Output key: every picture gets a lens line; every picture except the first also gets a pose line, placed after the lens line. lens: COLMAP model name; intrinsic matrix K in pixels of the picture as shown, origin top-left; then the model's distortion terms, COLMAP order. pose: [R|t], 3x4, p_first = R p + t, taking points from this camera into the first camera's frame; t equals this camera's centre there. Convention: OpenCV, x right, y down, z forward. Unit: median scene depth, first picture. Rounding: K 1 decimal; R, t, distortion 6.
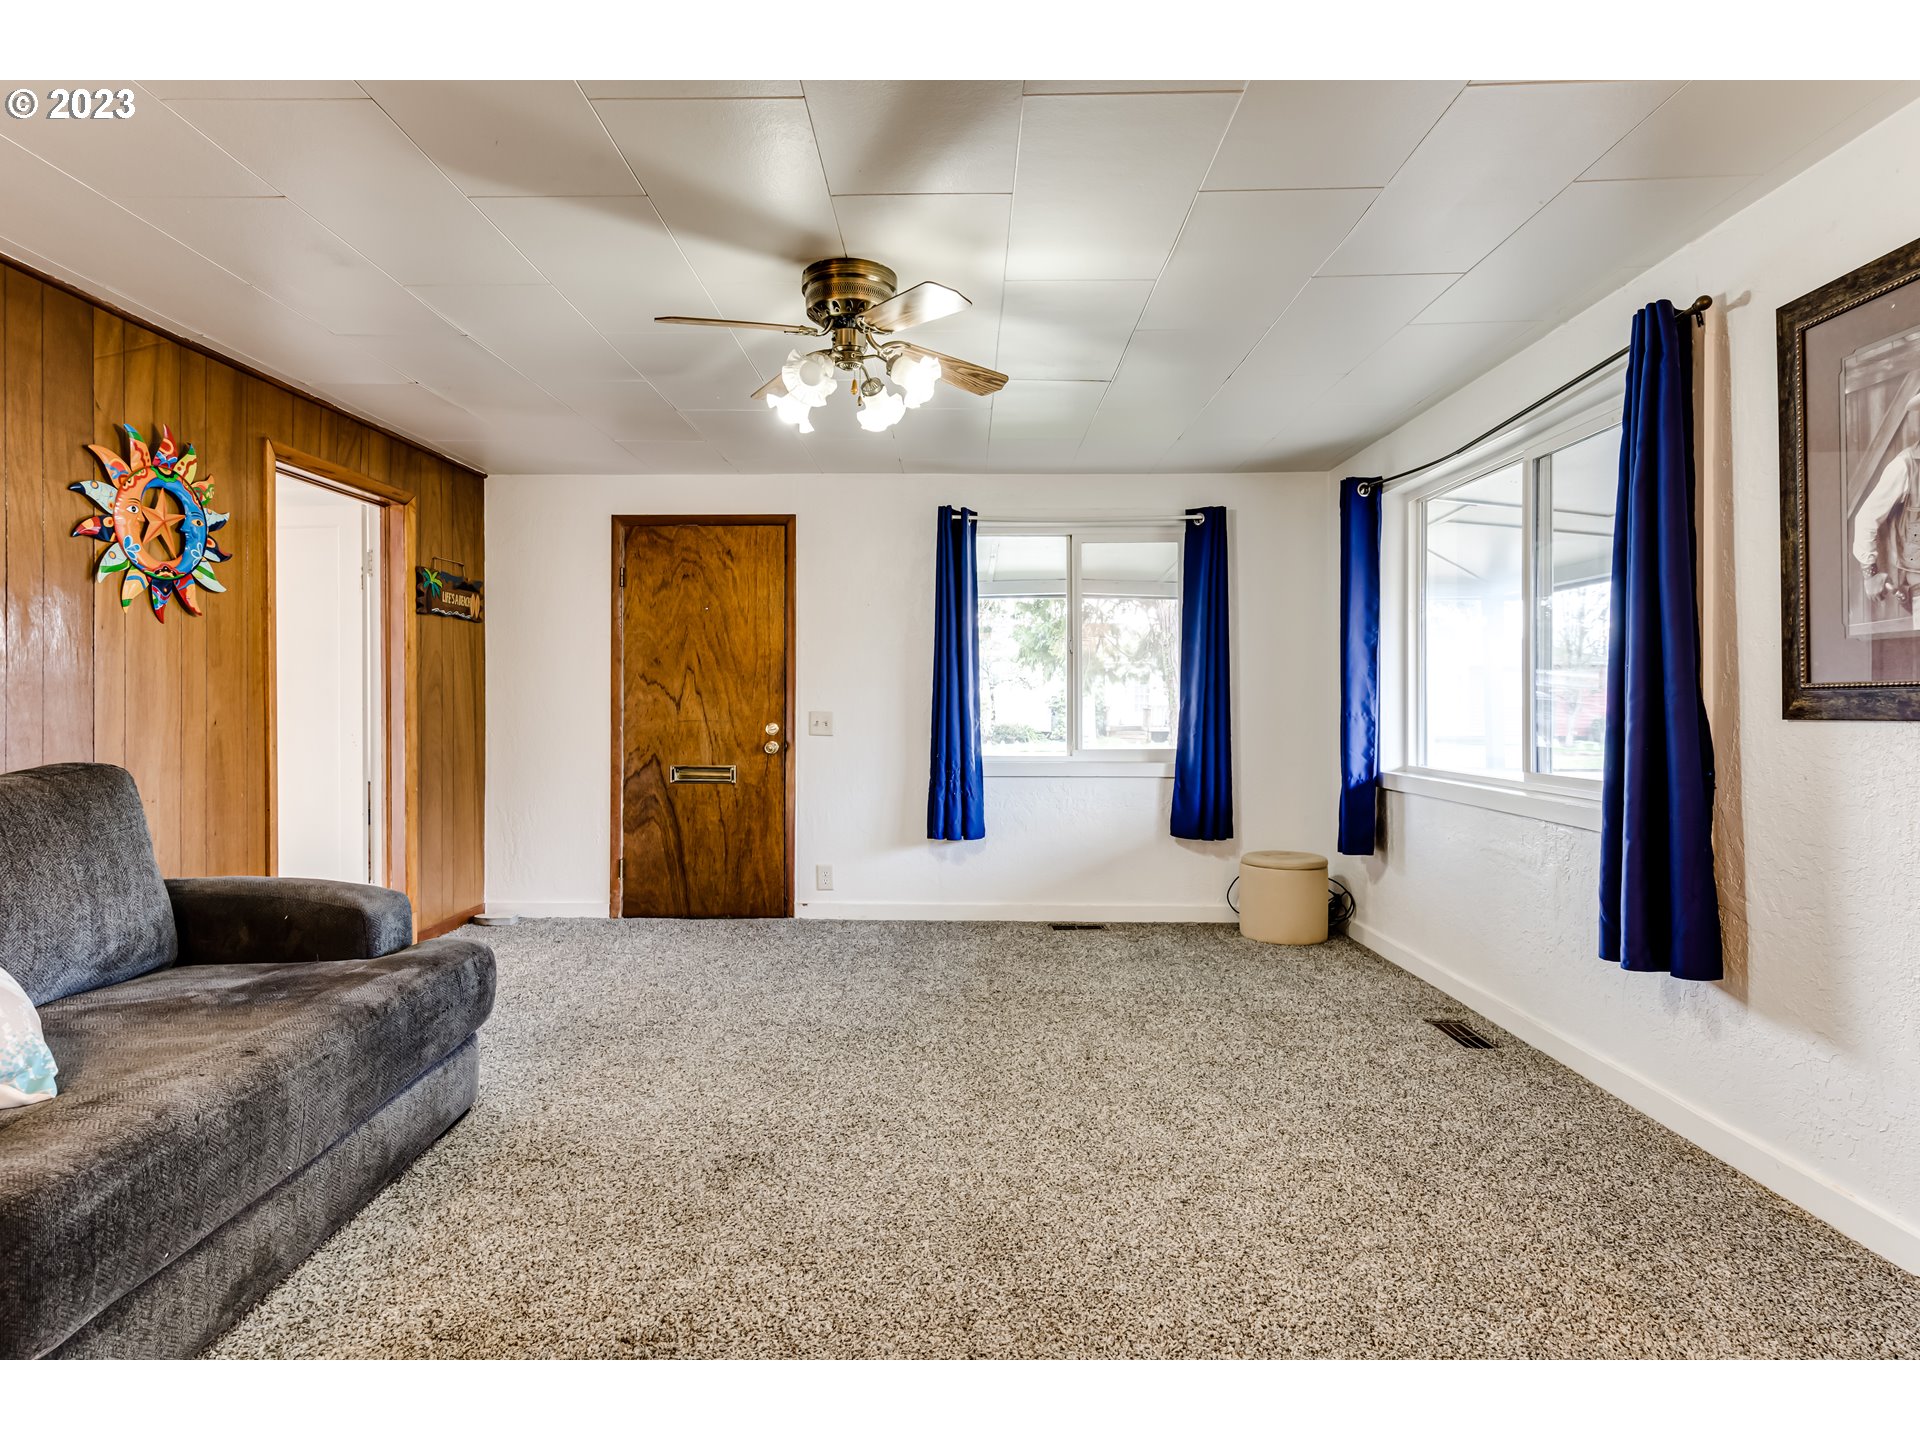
lens RADIAL K [[891.5, 0, 952.6], [0, 891.5, 726.7], [0, 0, 1]] dist [0.003392, 0.000337]
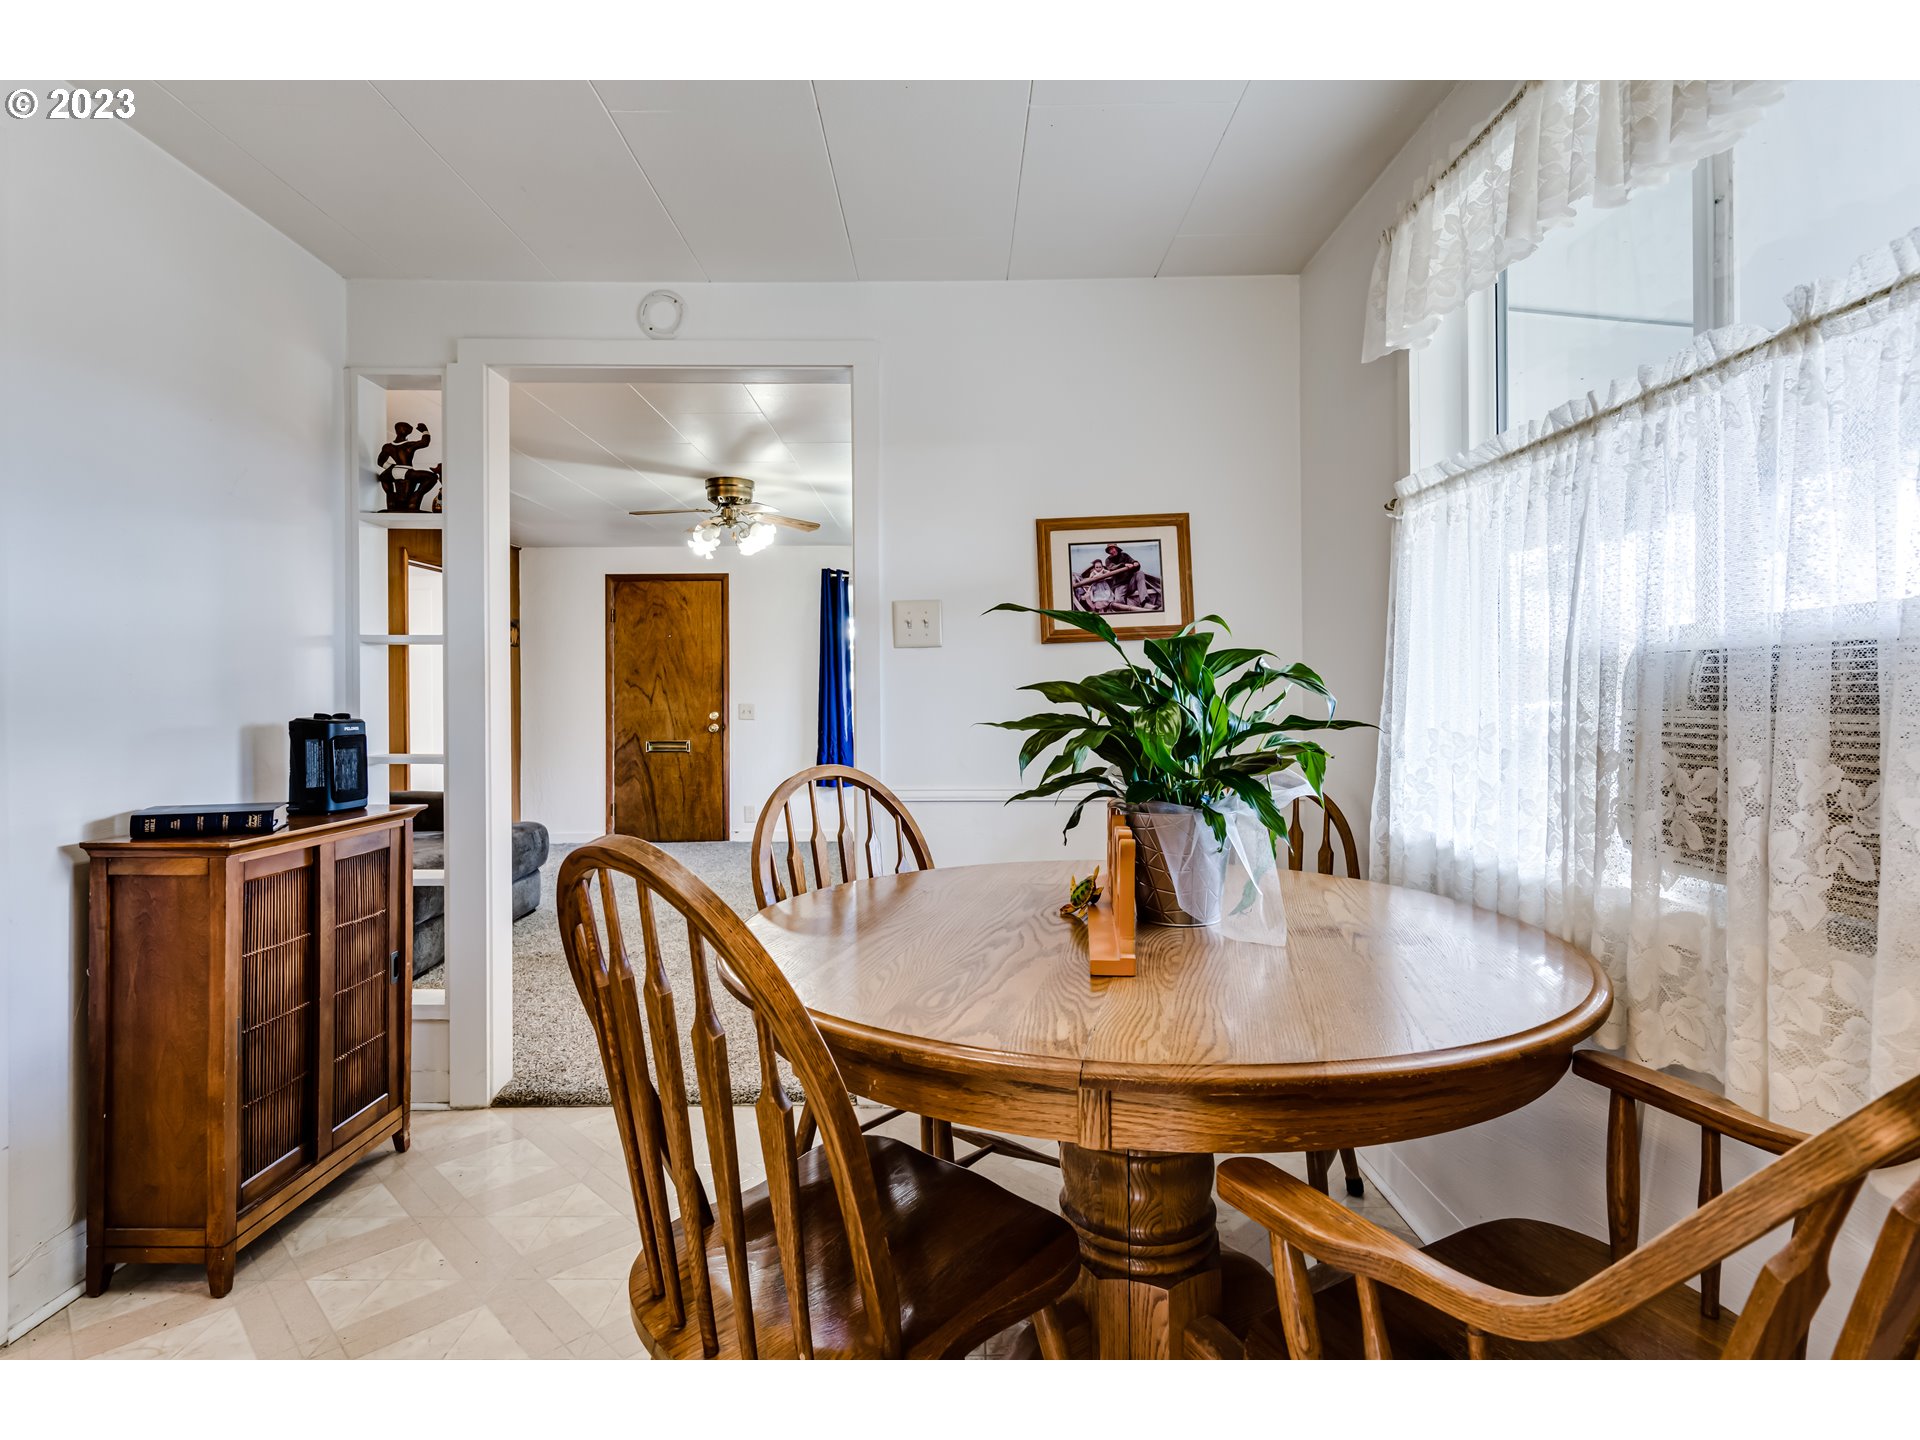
lens RADIAL K [[891.5, 0, 969.2], [0, 891.5, 711.7], [0, 0, 1]] dist [0.003392, 0.000337]
pose [[0.999562, -0.009751, 0.027928, 0.185770], [0.010034, 0.999900, -0.010009, 0.015145], [-0.027827, 0.010284, 0.999560, -0.515663]]
